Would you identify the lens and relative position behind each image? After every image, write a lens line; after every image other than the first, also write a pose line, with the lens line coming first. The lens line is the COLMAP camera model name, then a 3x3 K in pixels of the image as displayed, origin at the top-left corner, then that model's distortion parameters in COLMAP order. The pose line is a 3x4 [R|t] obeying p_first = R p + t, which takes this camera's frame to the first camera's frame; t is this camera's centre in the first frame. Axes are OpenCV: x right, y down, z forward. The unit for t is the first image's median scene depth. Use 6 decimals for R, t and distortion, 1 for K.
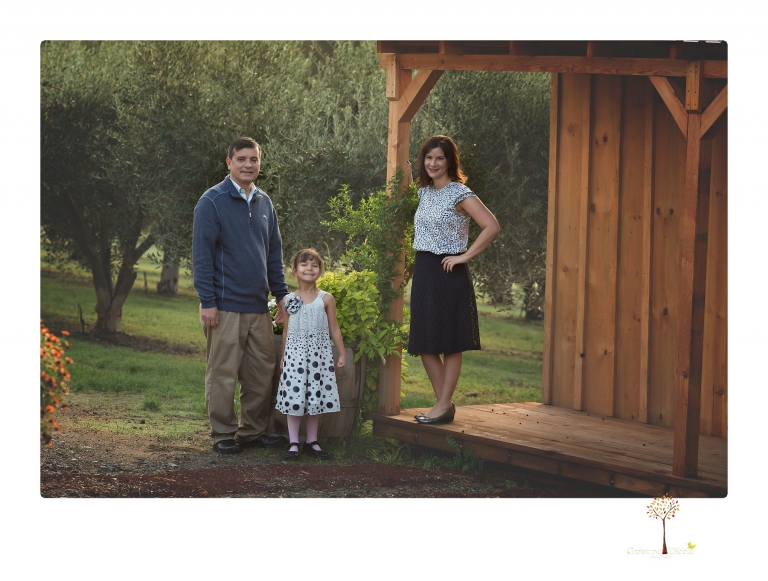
lens RADIAL K [[2325.9, 0, 384.0], [0, 2325.9, 290.5], [0, 0, 1]] dist [0.135994, 1.003331]
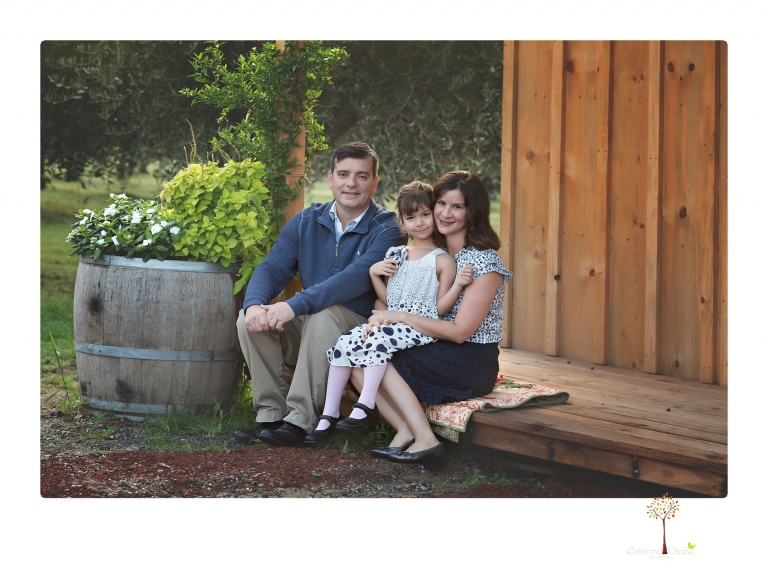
lens RADIAL K [[2325.9, 0, 384.0], [0, 2325.9, 290.5], [0, 0, 1]] dist [0.135994, 1.003331]
pose [[0.997629, -0.019184, 0.066100, -0.013924], [0.016682, 0.999131, 0.038200, 0.004177], [-0.066775, -0.037006, 0.997082, 0.313033]]
